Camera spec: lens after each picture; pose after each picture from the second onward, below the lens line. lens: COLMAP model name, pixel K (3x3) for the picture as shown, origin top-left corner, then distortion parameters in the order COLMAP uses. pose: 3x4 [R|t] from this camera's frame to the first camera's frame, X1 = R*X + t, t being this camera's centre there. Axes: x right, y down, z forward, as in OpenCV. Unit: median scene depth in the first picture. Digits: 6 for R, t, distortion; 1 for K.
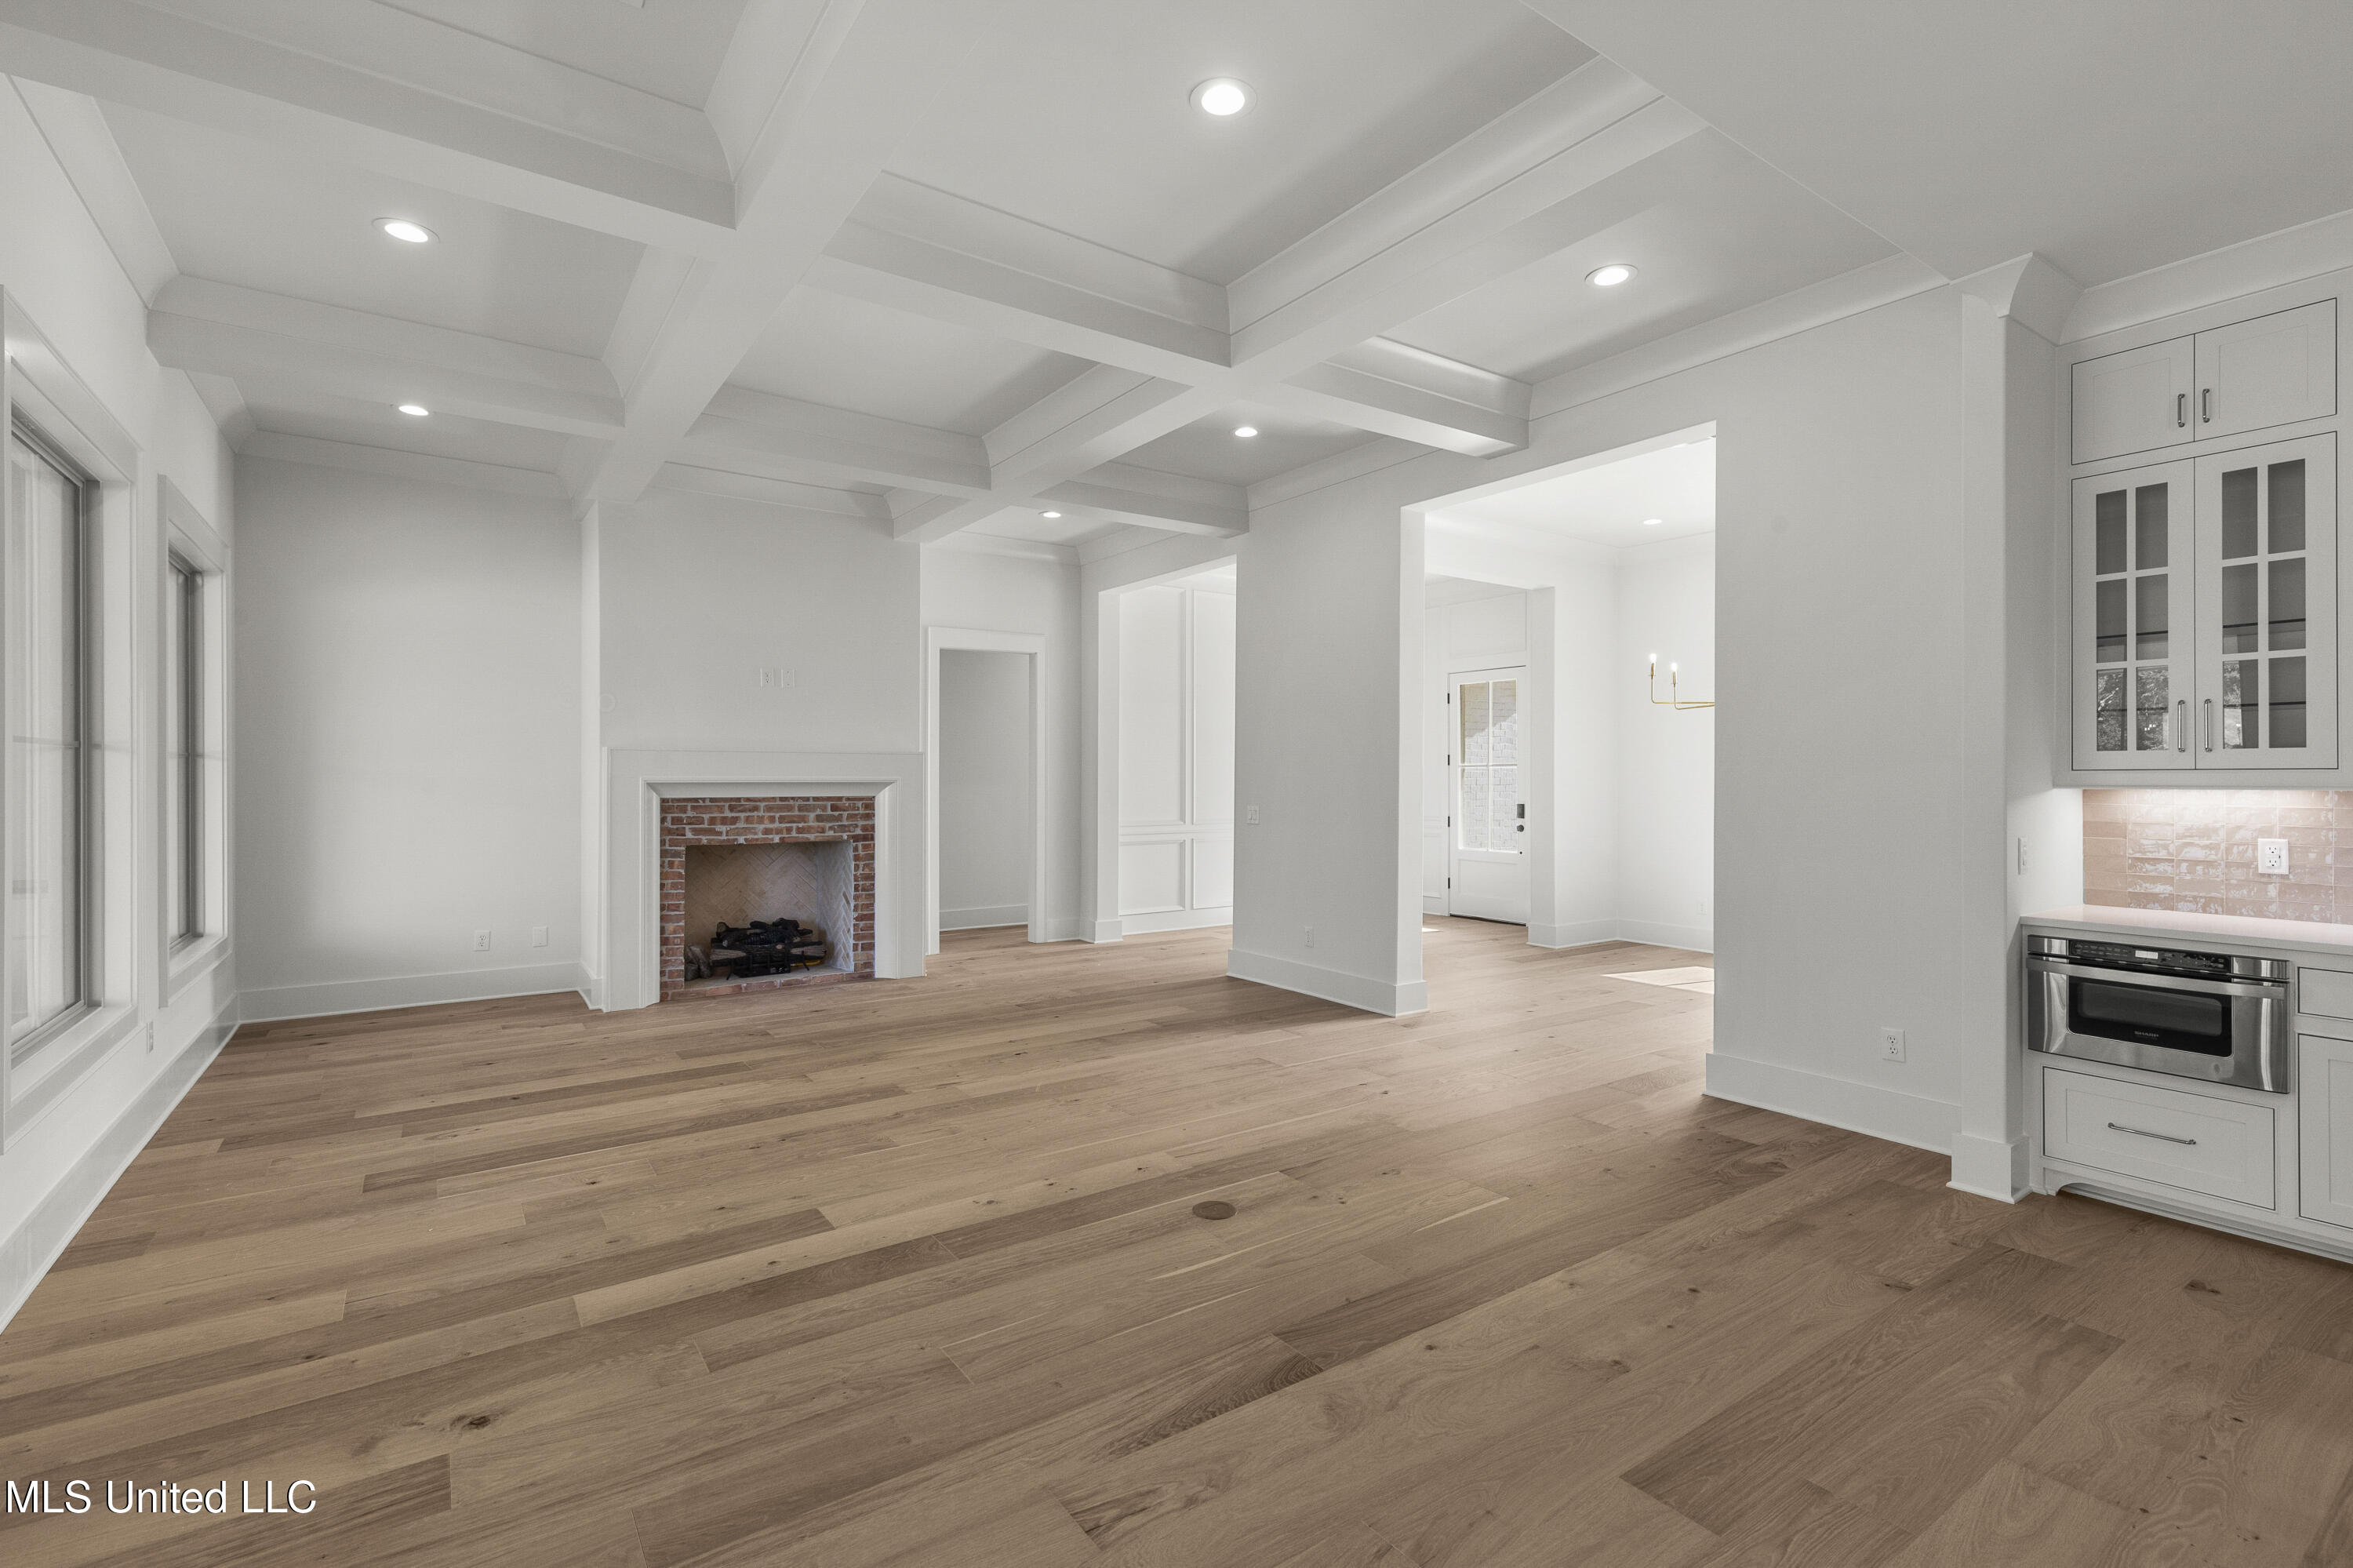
lens RADIAL K [[1058.3, 0, 1176.5], [0, 1058.3, 784.0], [0, 0, 1]] dist [-0.004135, -0.000430]
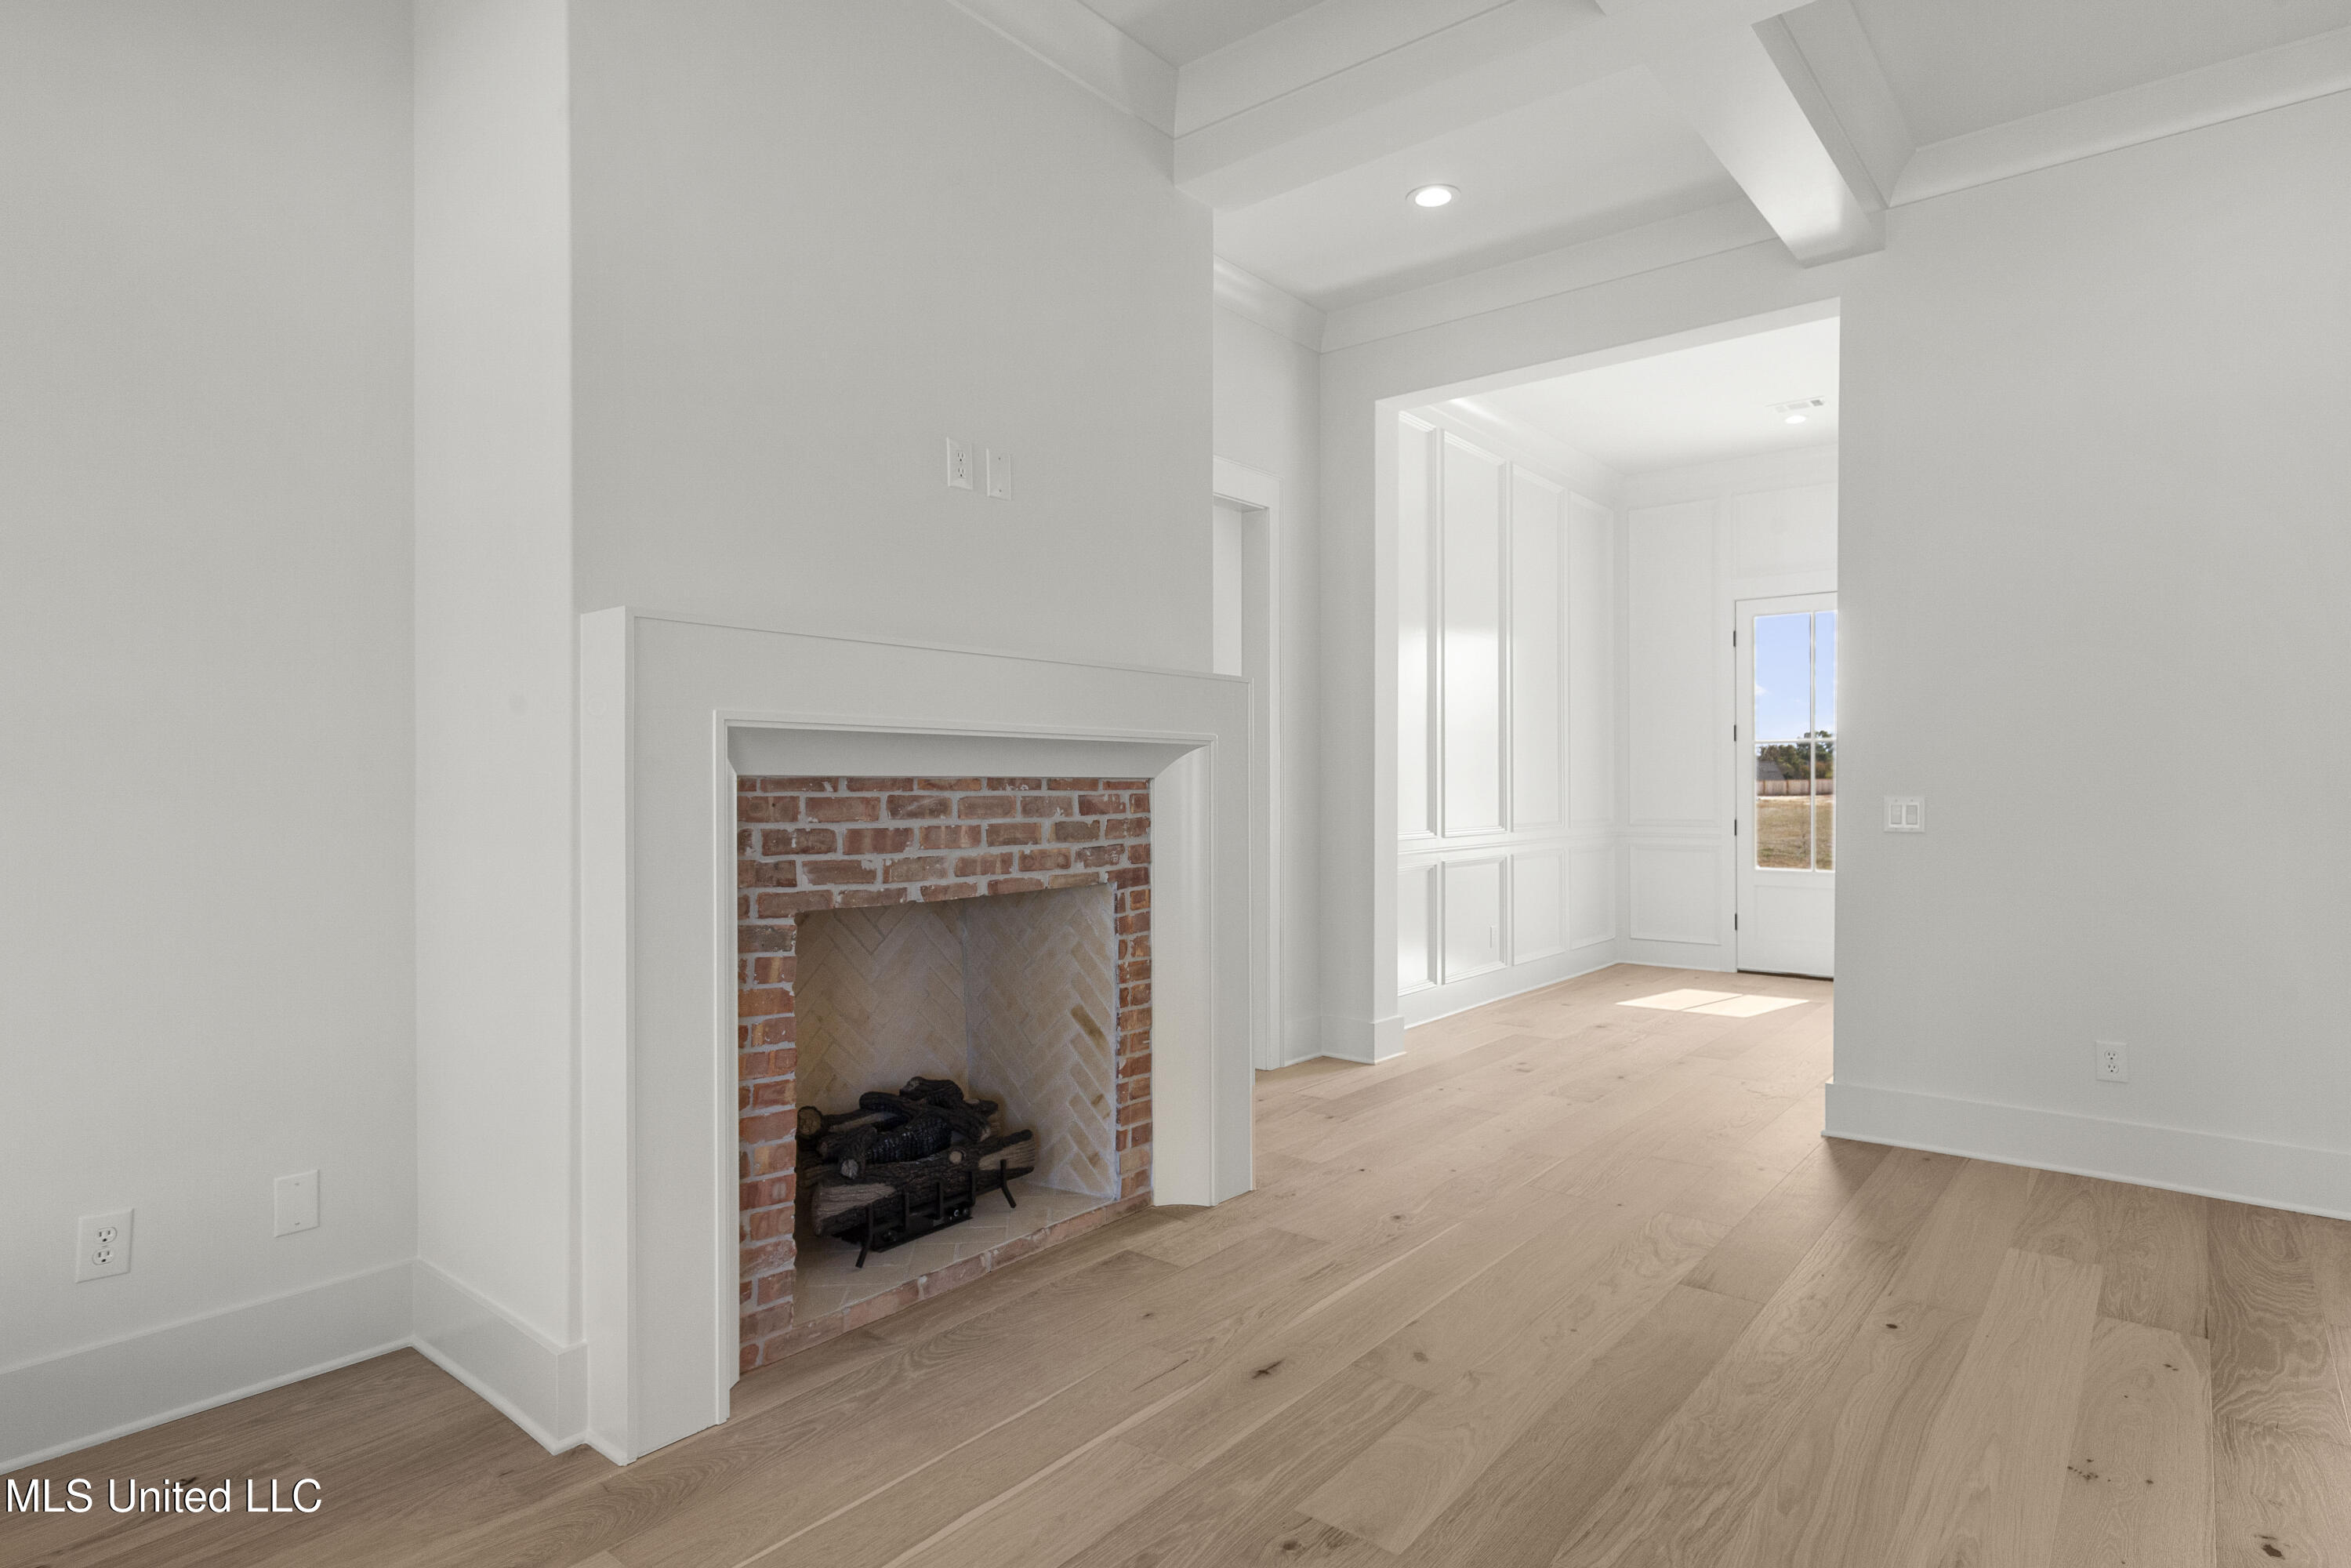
lens RADIAL K [[1264.5, 0, 1175.5], [0, 1264.5, 784.0], [0, 0, 1]] dist [0.001692, 0.000419]
pose [[0.964818, 0.000731, 0.262917, -0.427736], [-0.000348, 0.999999, -0.001501, 0.015182], [-0.262918, 0.001357, 0.964817, 0.530828]]
